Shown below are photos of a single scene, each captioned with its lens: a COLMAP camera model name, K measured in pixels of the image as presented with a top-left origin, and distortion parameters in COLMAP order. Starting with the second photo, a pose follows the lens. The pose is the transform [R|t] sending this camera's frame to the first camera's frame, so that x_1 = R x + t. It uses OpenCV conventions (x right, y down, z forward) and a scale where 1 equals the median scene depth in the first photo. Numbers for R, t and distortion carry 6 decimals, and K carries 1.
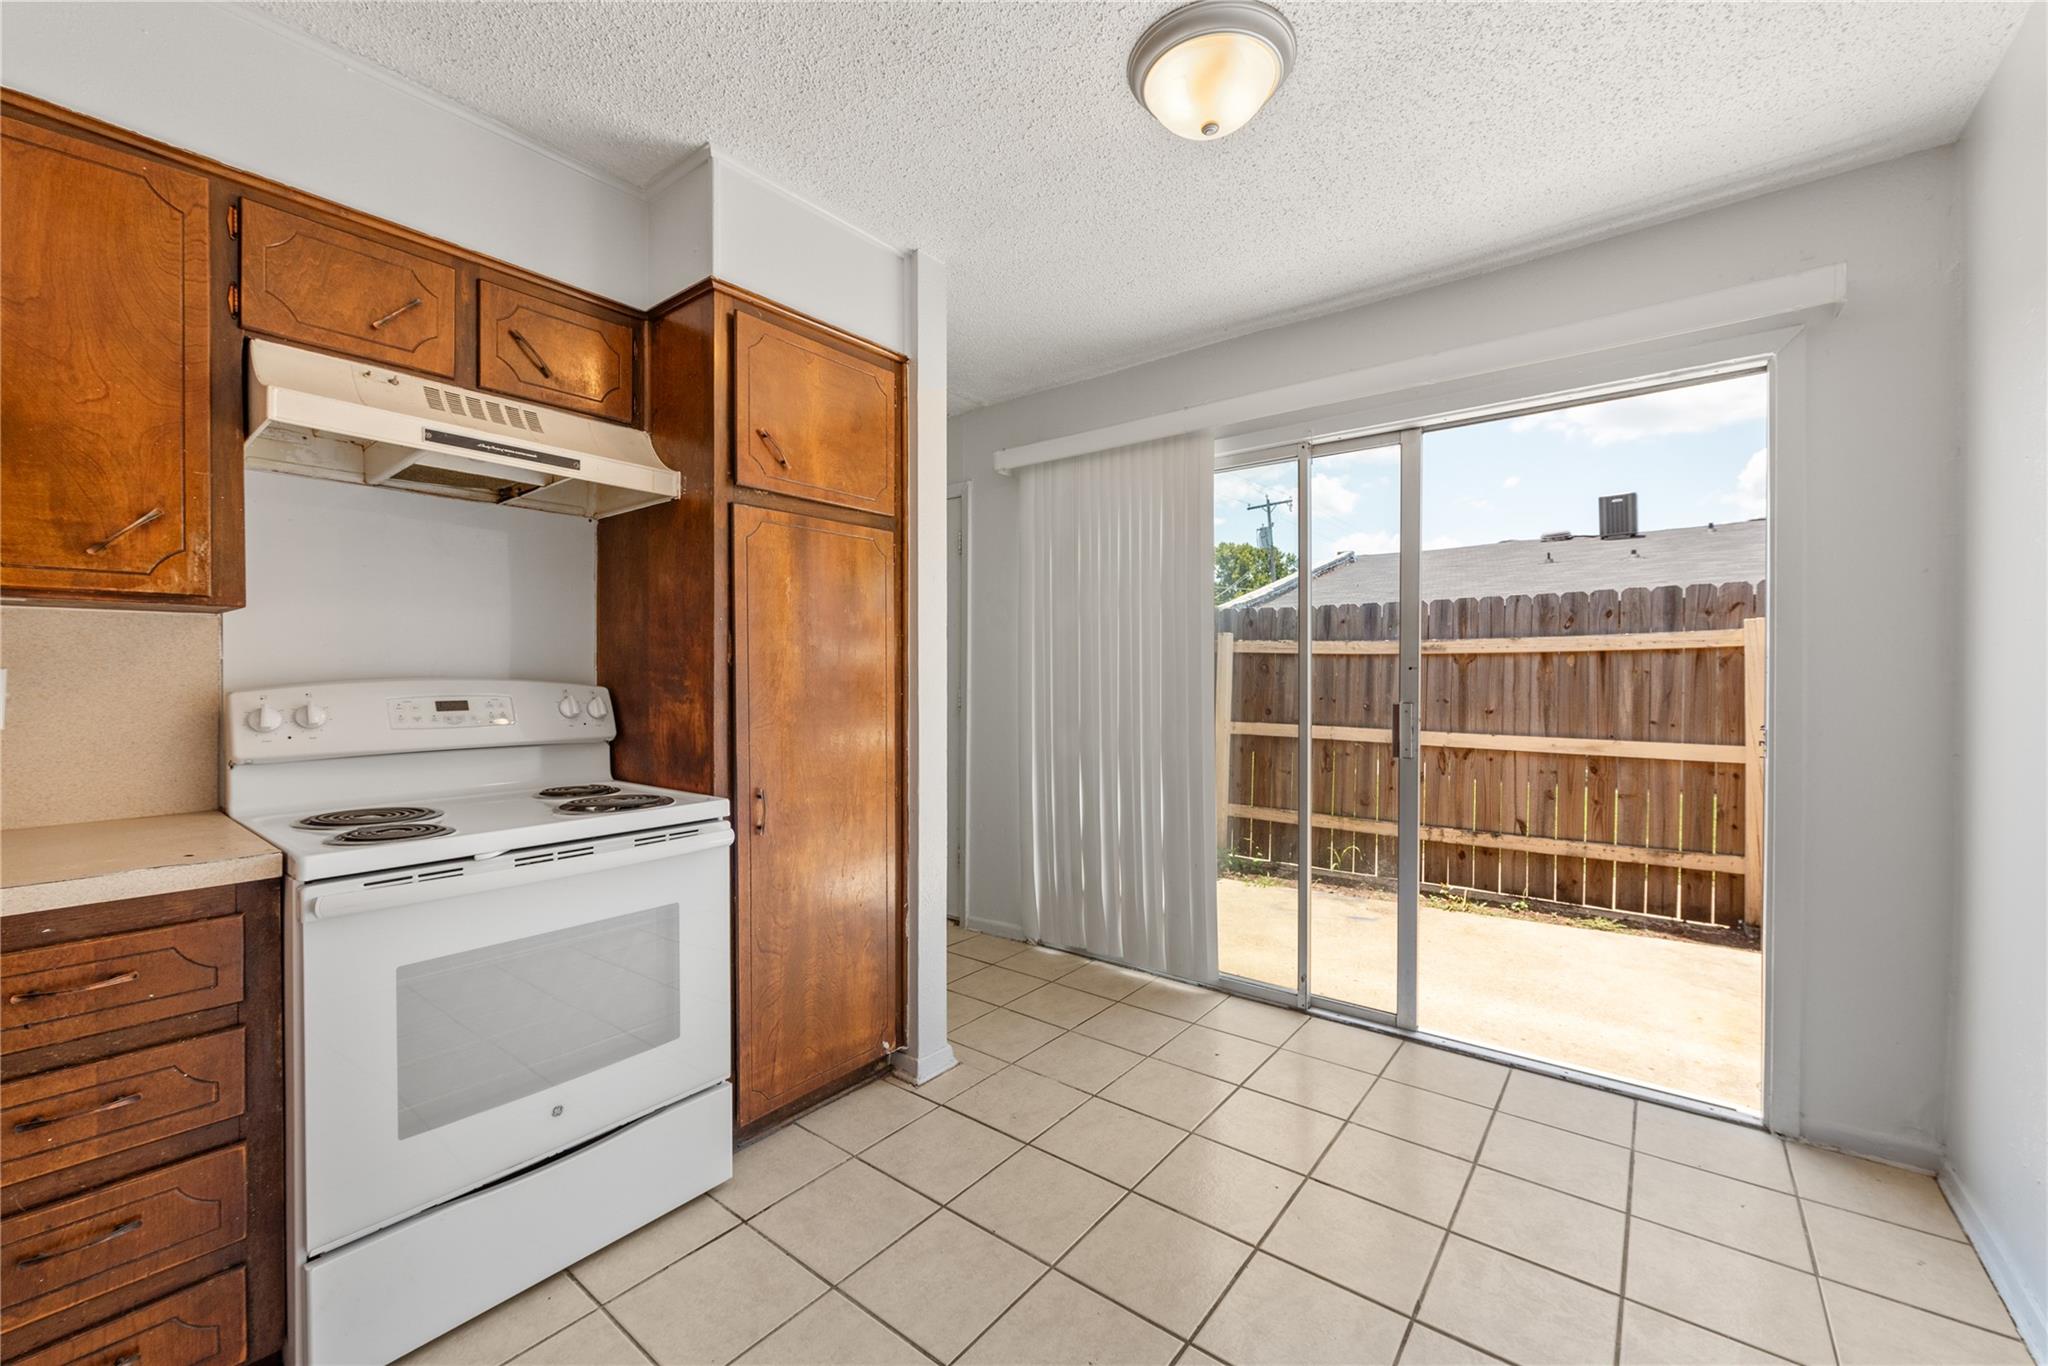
lens RADIAL K [[832.4, 0, 1011.8], [0, 832.4, 674.8], [0, 0, 1]] dist [0.015544, -0.004517]
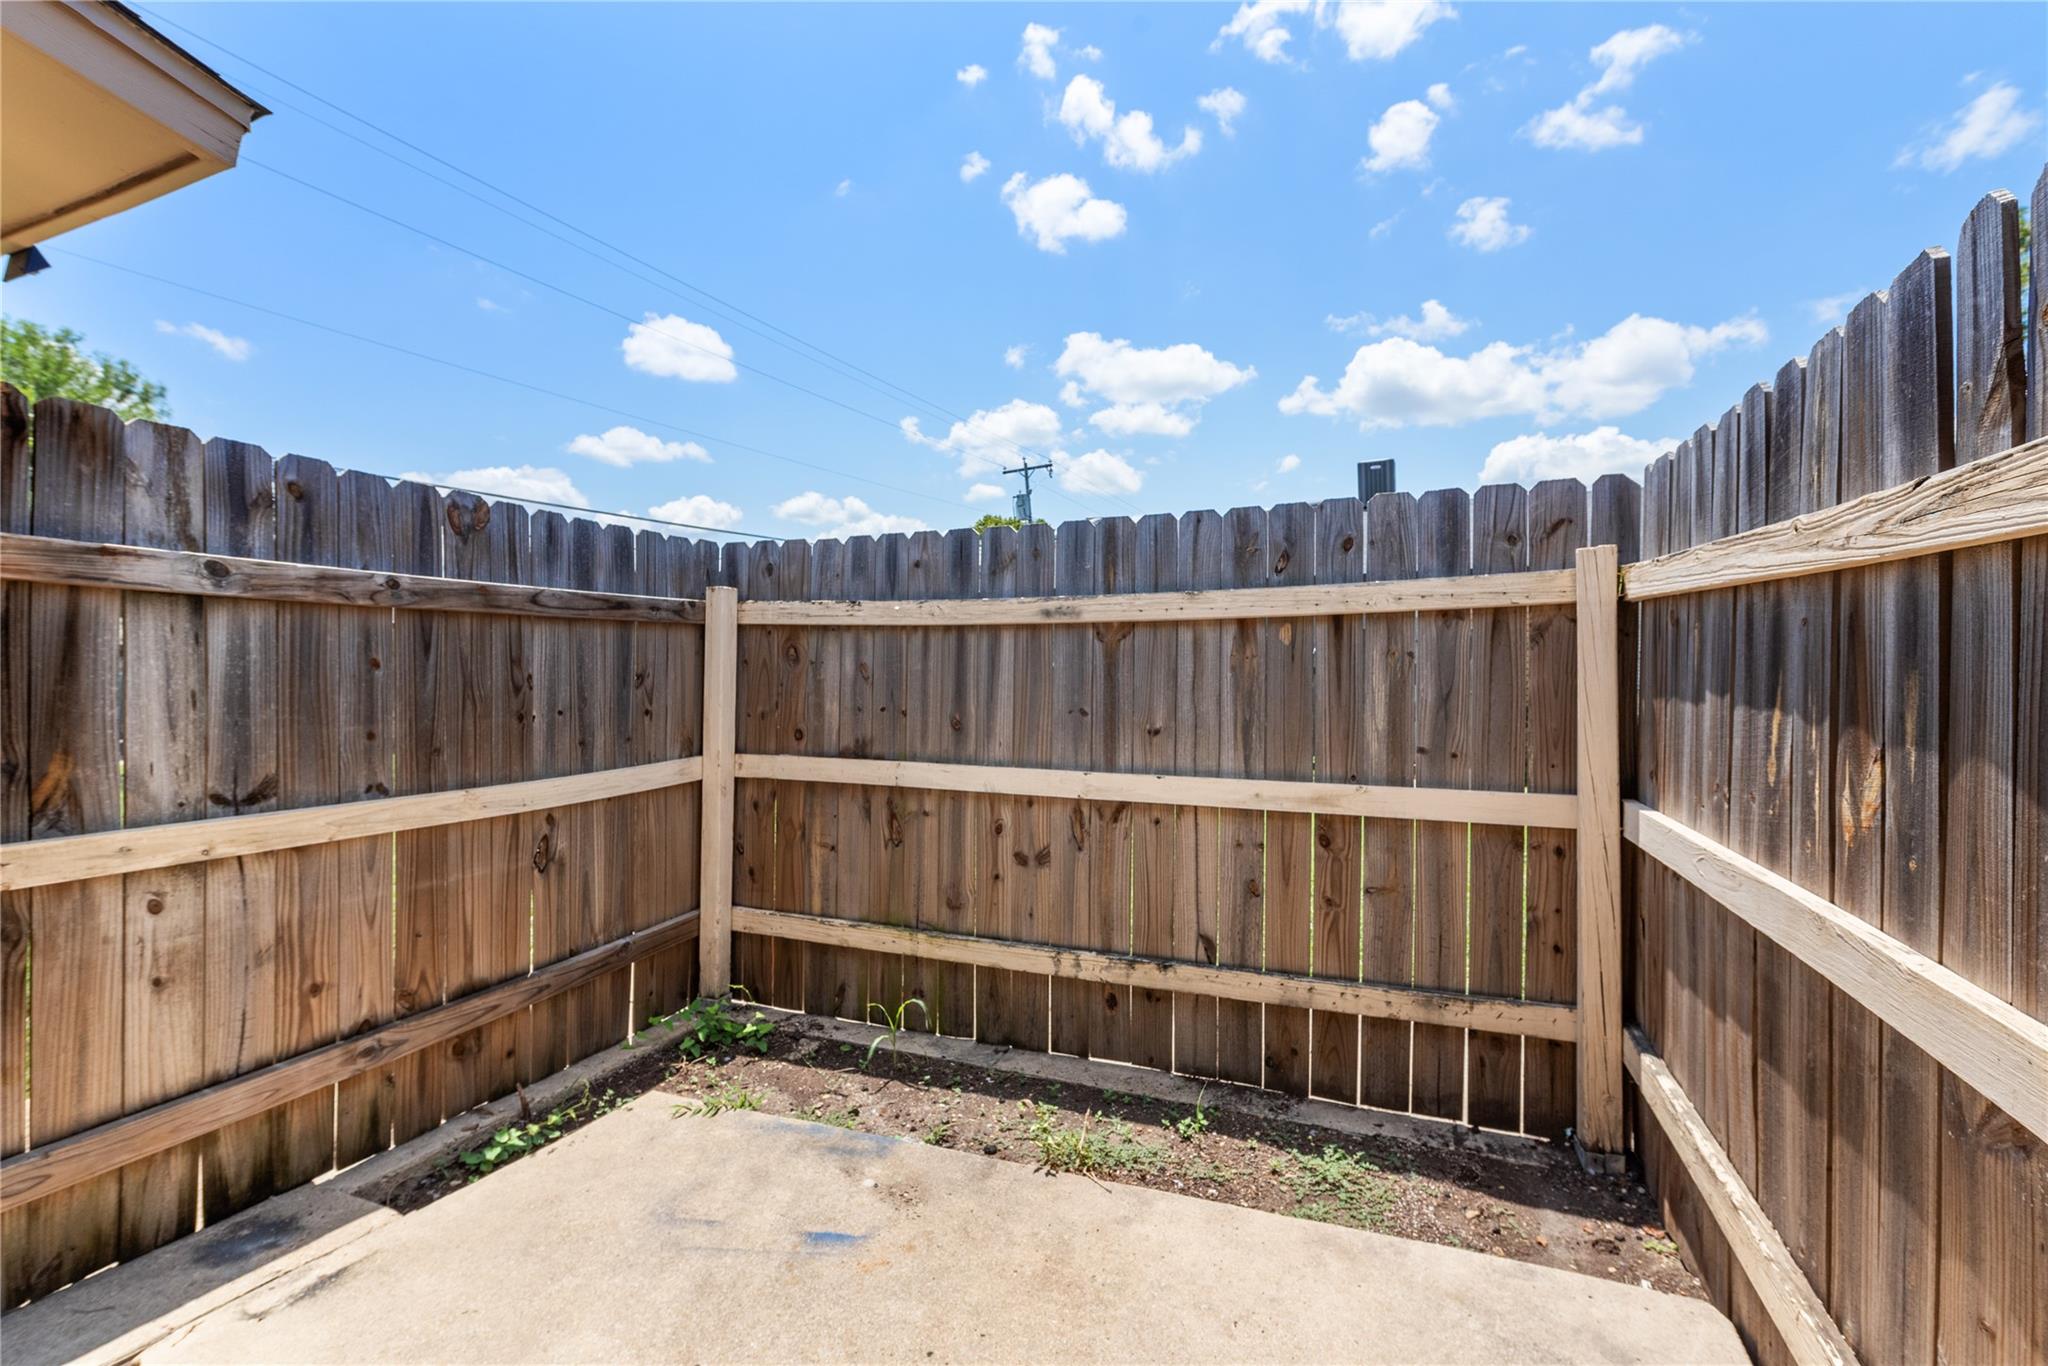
lens RADIAL K [[856.5, 0, 1031.9], [0, 856.5, 673.2], [0, 0, 1]] dist [0.009590, -0.002215]
pose [[0.971541, -0.010191, 0.236654, 0.382839], [0.008572, 0.999932, 0.007870, 0.002370], [-0.236718, -0.005617, 0.971562, 0.511632]]
